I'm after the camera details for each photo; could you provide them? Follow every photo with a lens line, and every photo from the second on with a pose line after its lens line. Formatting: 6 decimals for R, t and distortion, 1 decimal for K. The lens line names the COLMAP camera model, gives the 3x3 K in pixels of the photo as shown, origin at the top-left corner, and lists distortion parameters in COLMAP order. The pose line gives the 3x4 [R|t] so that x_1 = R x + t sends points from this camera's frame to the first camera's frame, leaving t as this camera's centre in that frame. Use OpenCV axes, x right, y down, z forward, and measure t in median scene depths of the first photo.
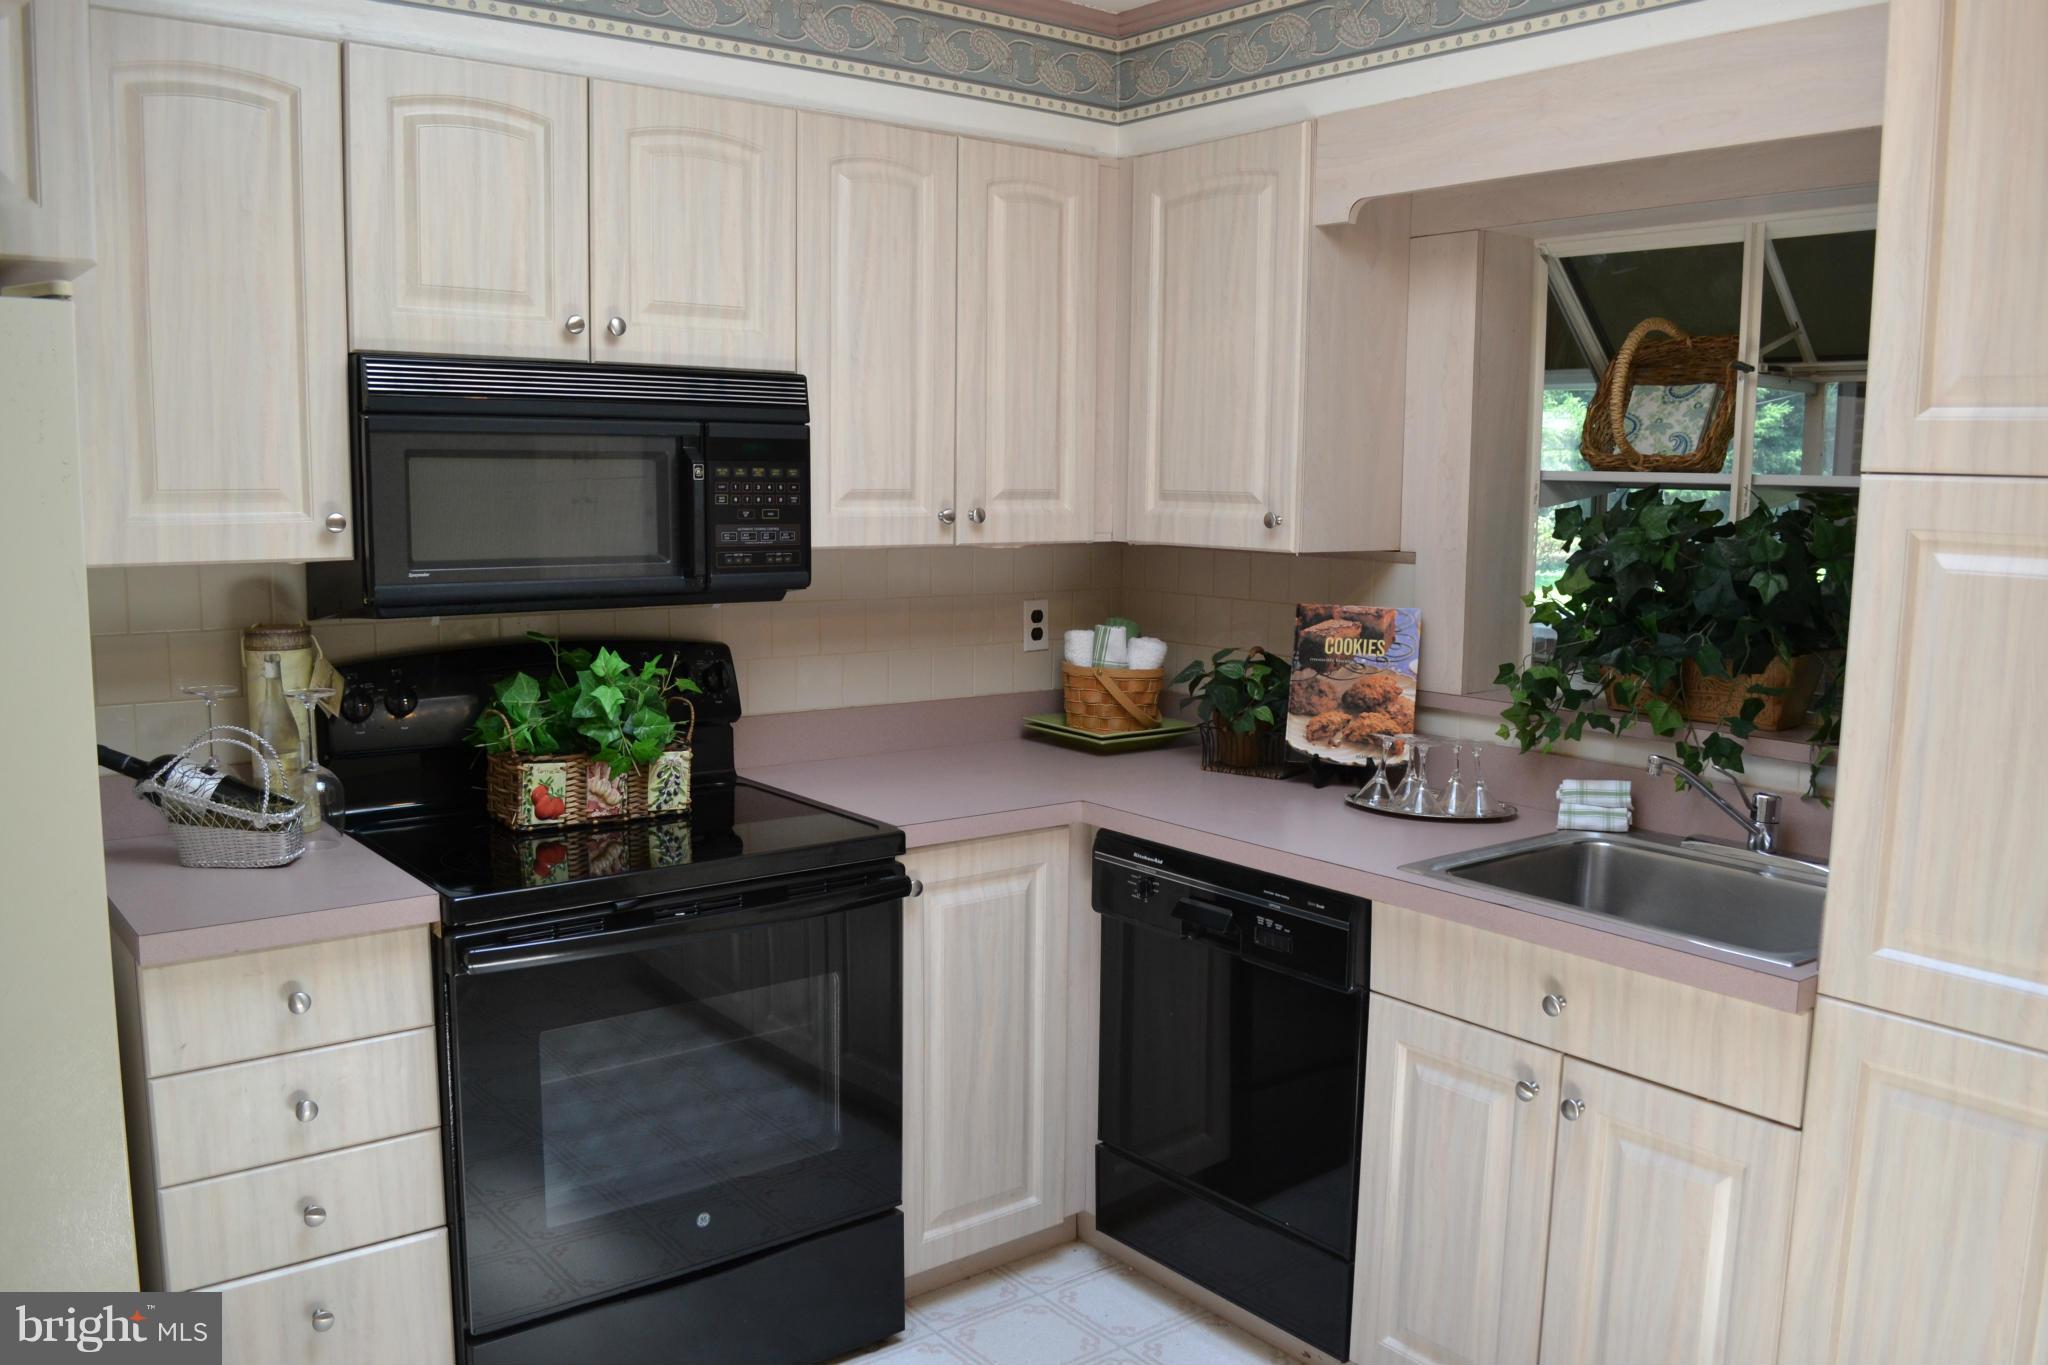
lens RADIAL K [[1636.5, 0, 1011.2], [0, 1636.5, 700.5], [0, 0, 1]] dist [-0.079992, 0.010375]
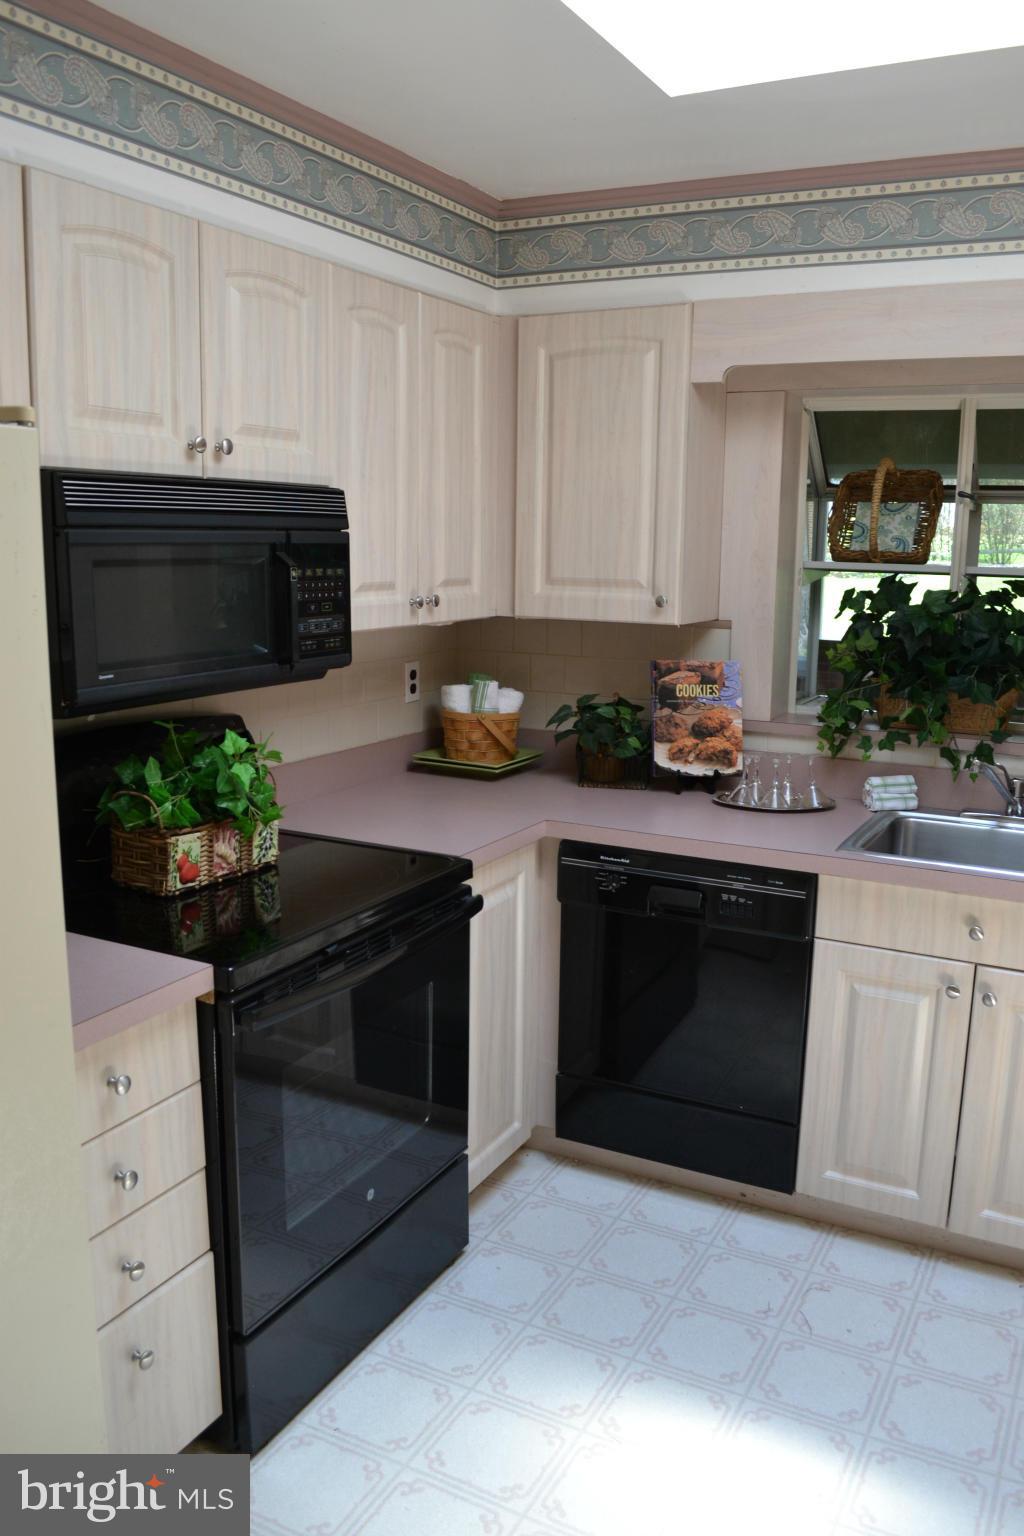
lens RADIAL K [[1227.3, 0, 520.1], [0, 1227.3, 786.0], [0, 0, 1]] dist [-0.079992, 0.010375]
pose [[0.910408, -0.081498, 0.405605, -0.393121], [0.053619, 0.995380, 0.079650, -0.047759], [-0.410222, -0.050765, 0.910572, 0.122049]]
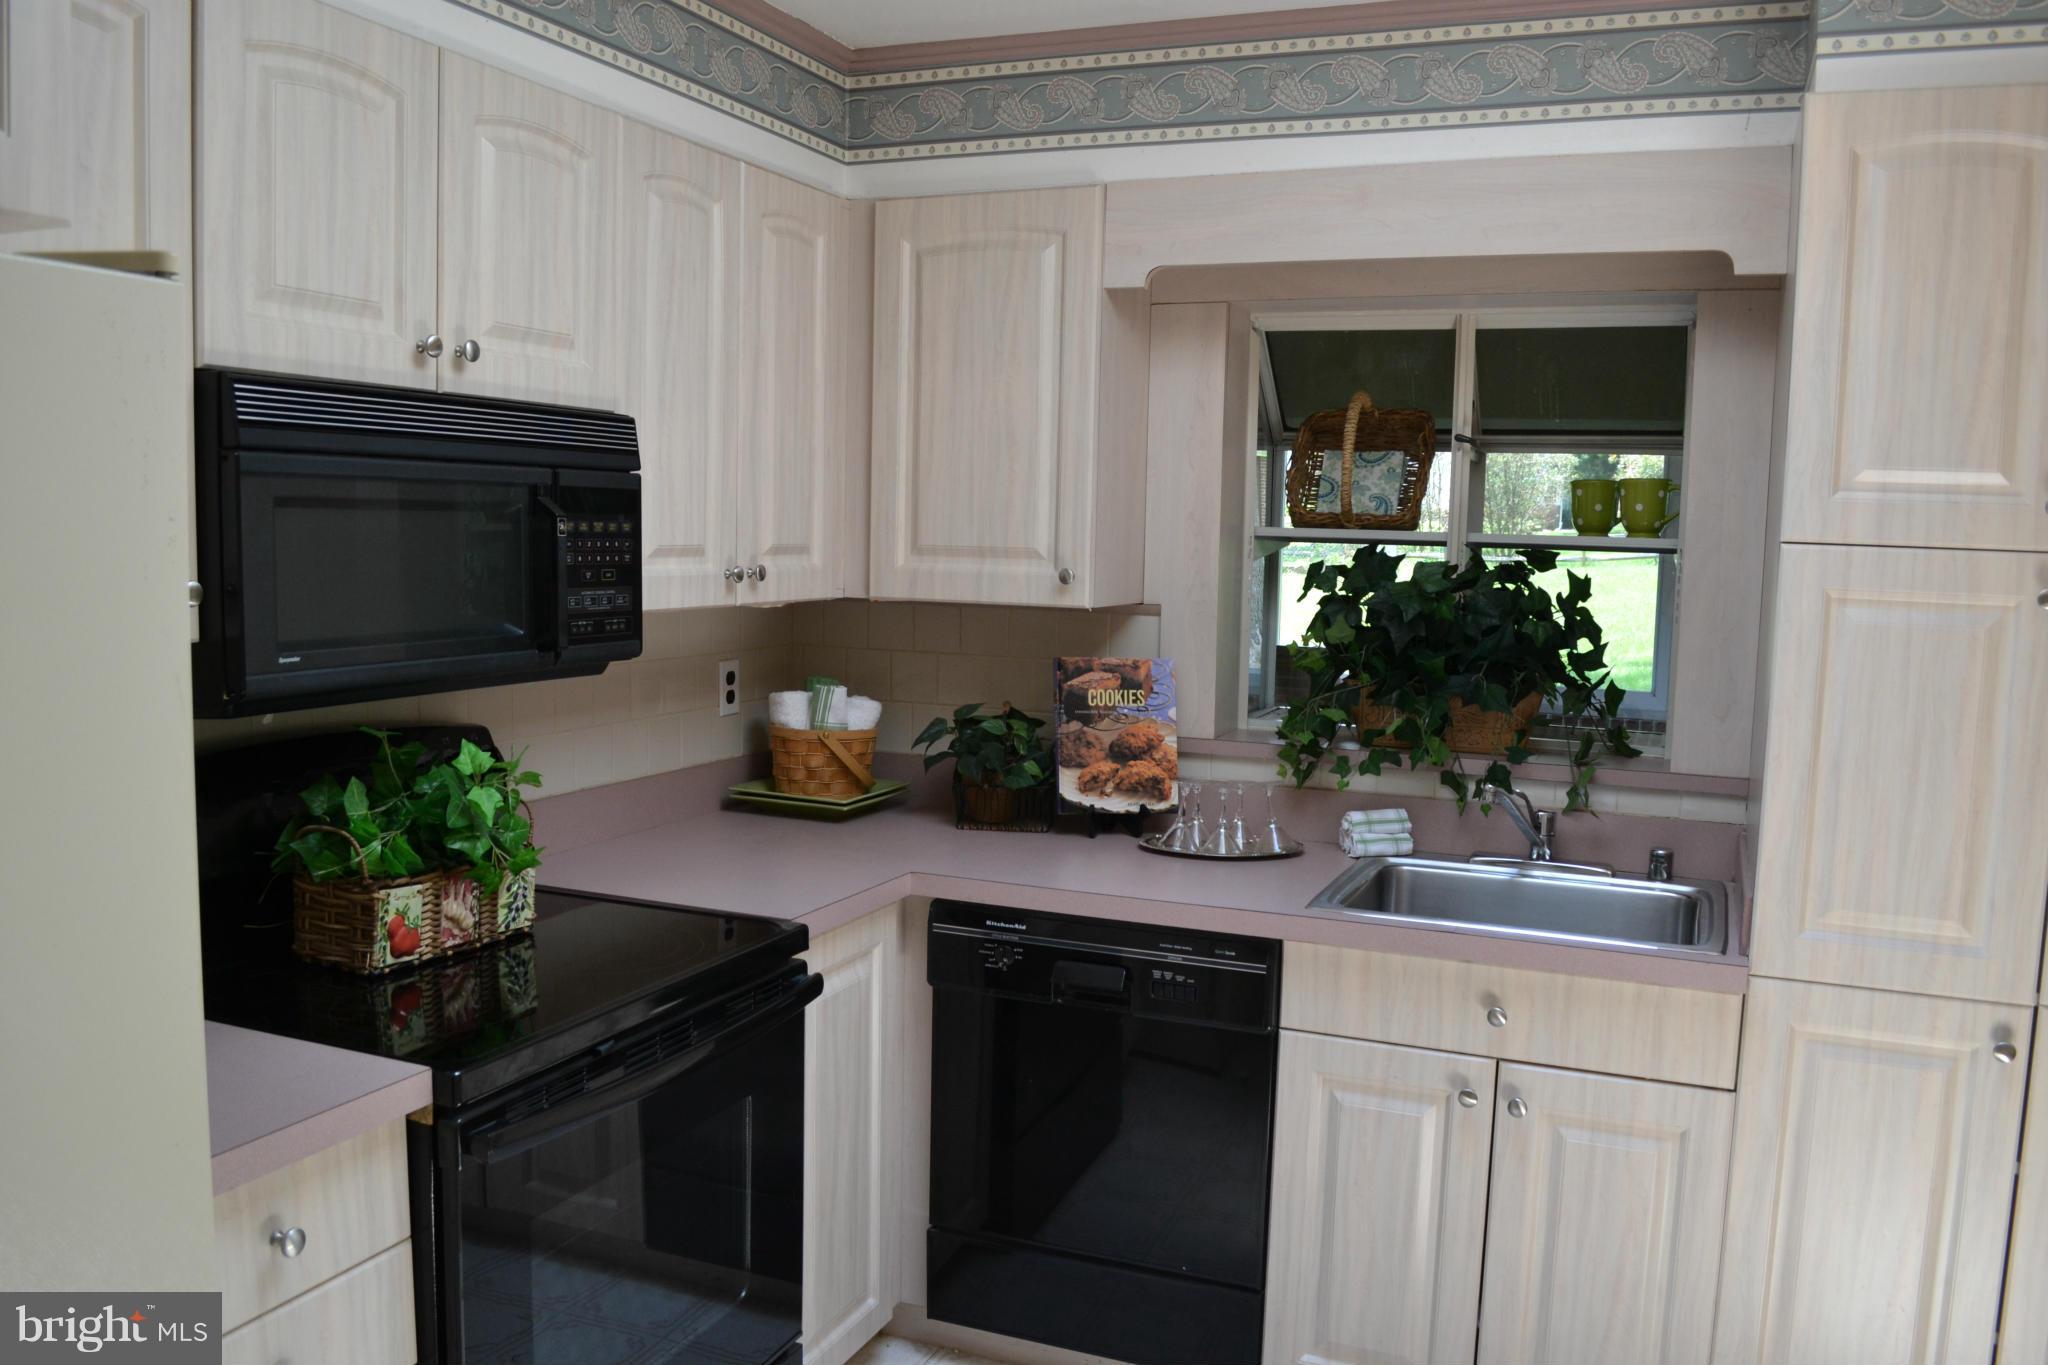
lens RADIAL K [[1636.5, 0, 1011.2], [0, 1636.5, 700.5], [0, 0, 1]] dist [-0.079992, 0.010375]
pose [[0.875547, -0.043515, 0.481170, -0.380010], [0.054144, 0.998499, -0.008222, -0.029053], [-0.480090, 0.033251, 0.876589, 0.142119]]
